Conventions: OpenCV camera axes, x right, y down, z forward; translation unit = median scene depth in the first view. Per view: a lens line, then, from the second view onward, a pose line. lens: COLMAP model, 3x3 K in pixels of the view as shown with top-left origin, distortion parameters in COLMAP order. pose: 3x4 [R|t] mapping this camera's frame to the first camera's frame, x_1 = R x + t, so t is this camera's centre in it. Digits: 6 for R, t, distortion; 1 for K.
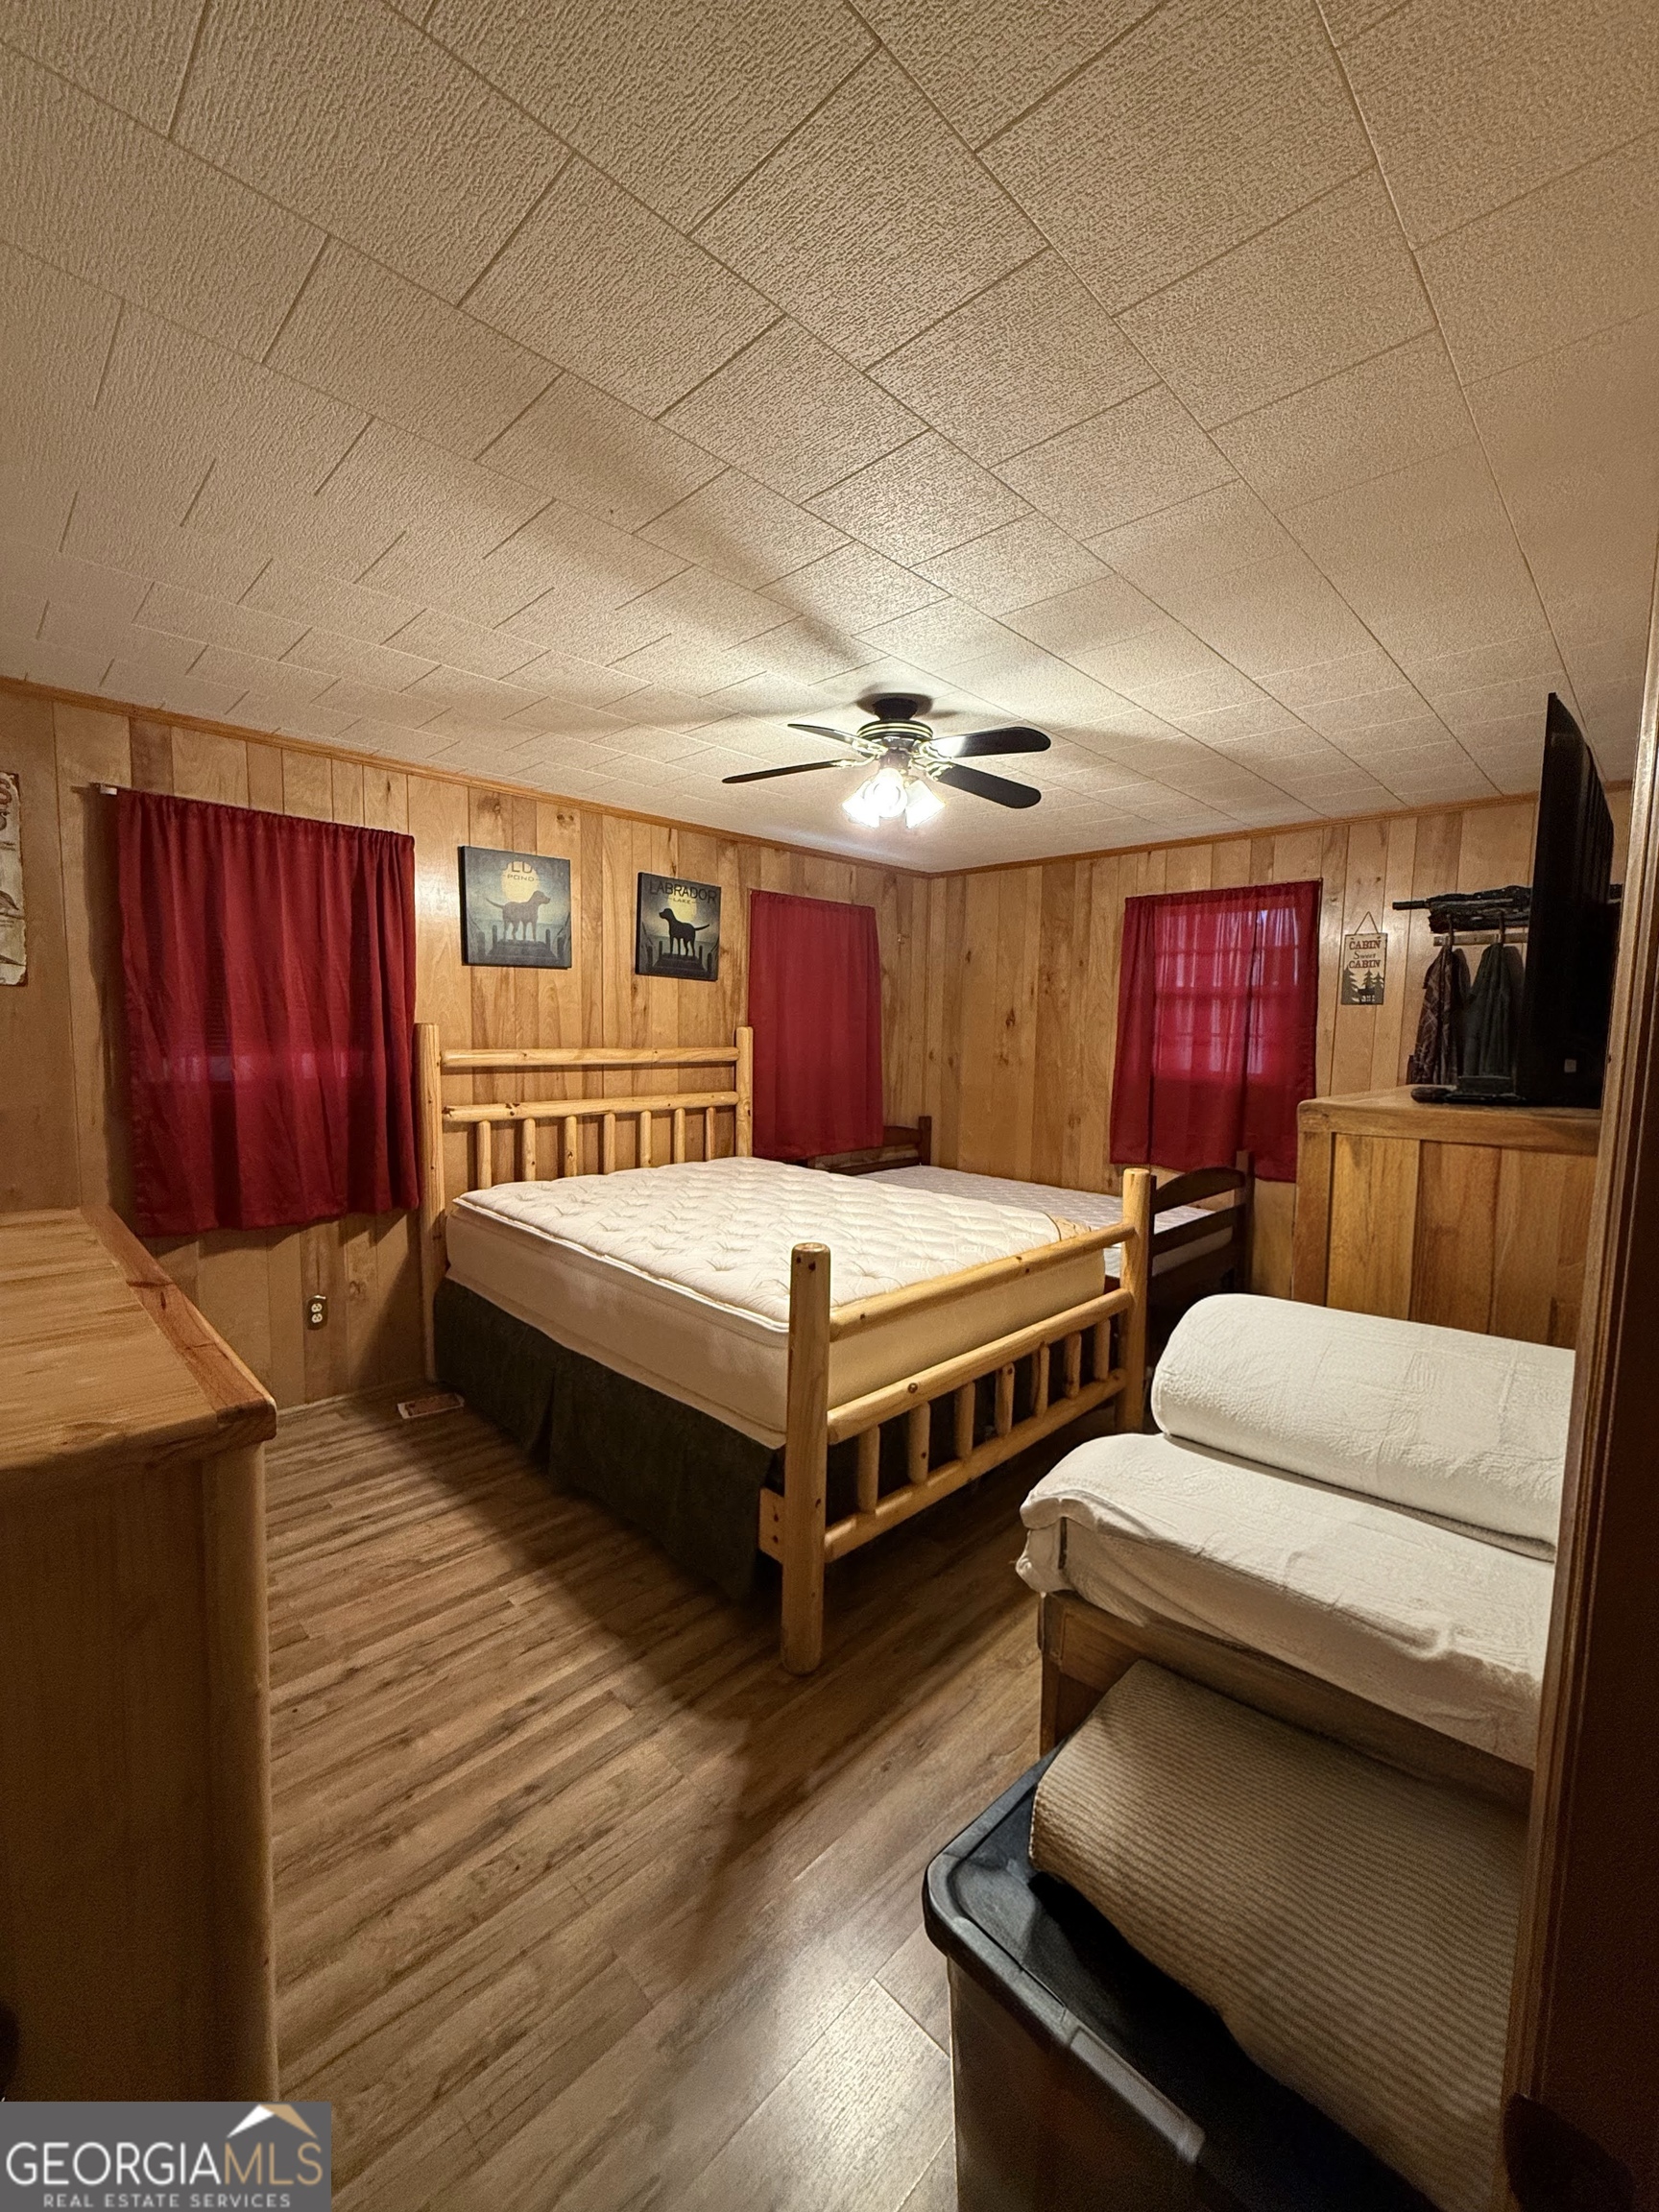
lens RADIAL K [[881.9, 0, 836.4], [0, 881.9, 1104.4], [0, 0, 1]] dist [-0.001569, 0.000193]
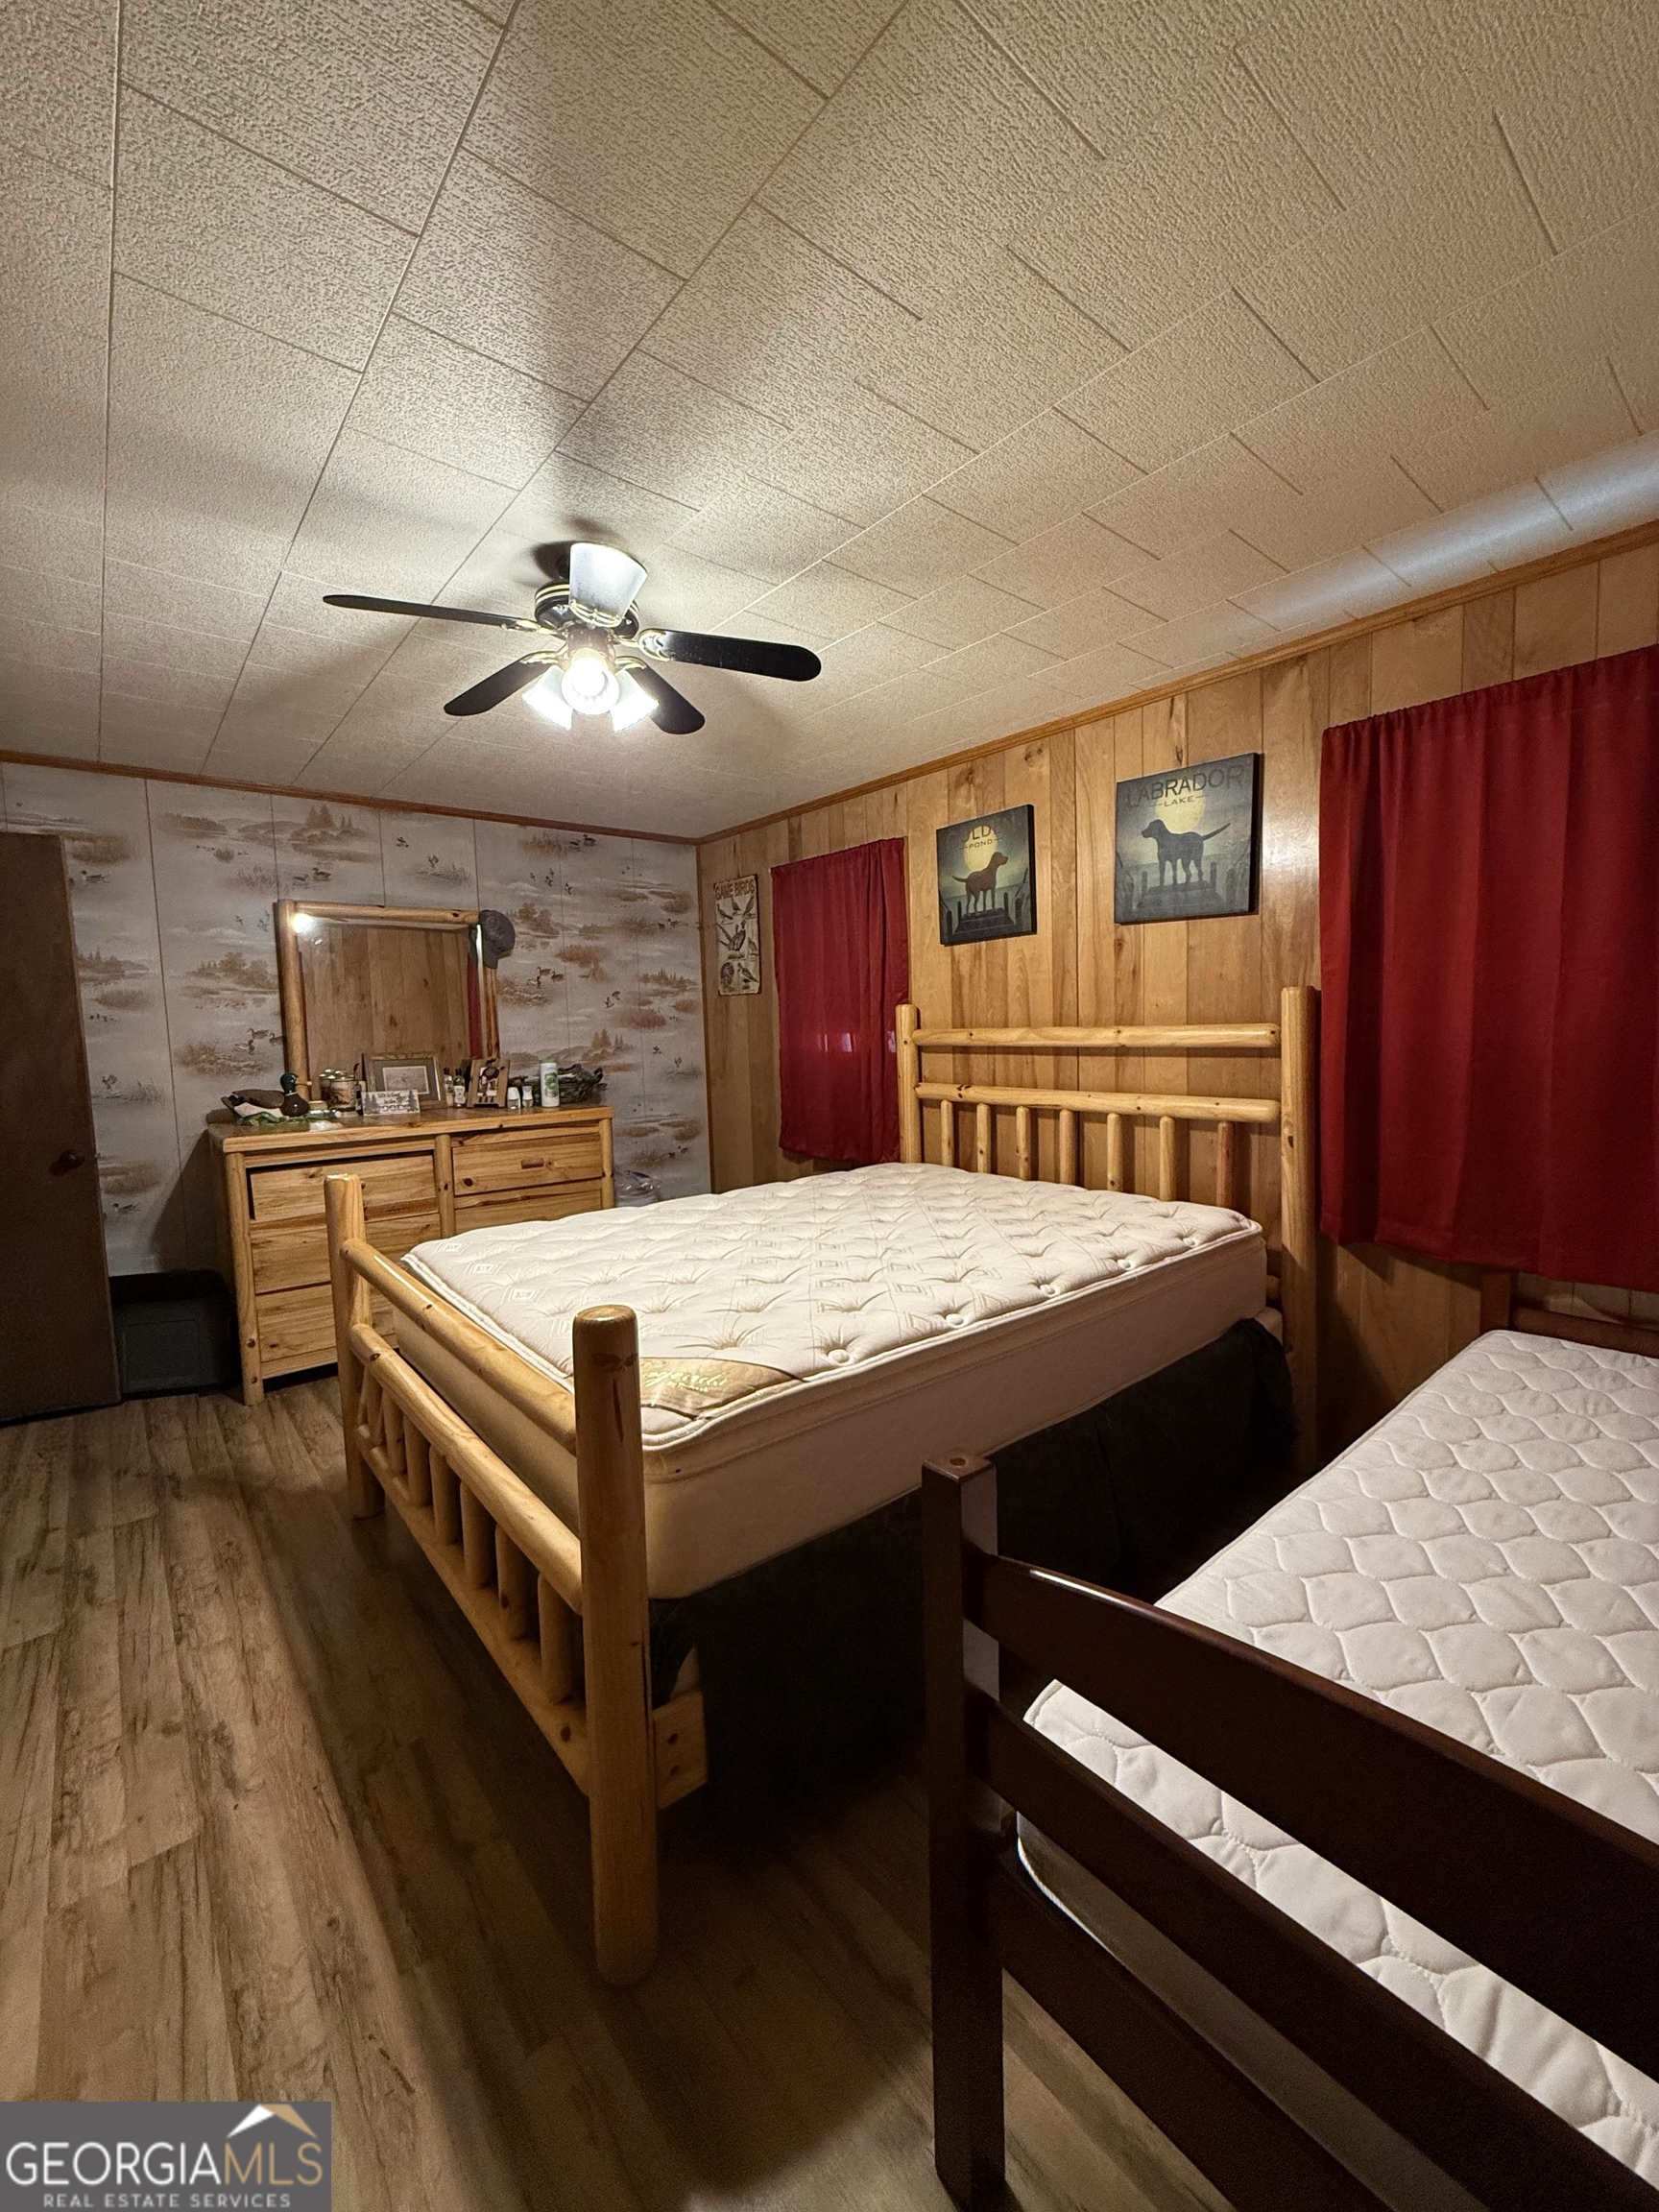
lens RADIAL K [[881.9, 0, 830.5], [0, 881.9, 1113.0], [0, 0, 1]] dist [-0.001569, 0.000193]
pose [[-0.097106, 0.082595, -0.991841, 0.571586], [-0.069348, 0.993567, 0.089529, -0.044494], [0.992855, 0.077476, -0.090753, 0.900590]]
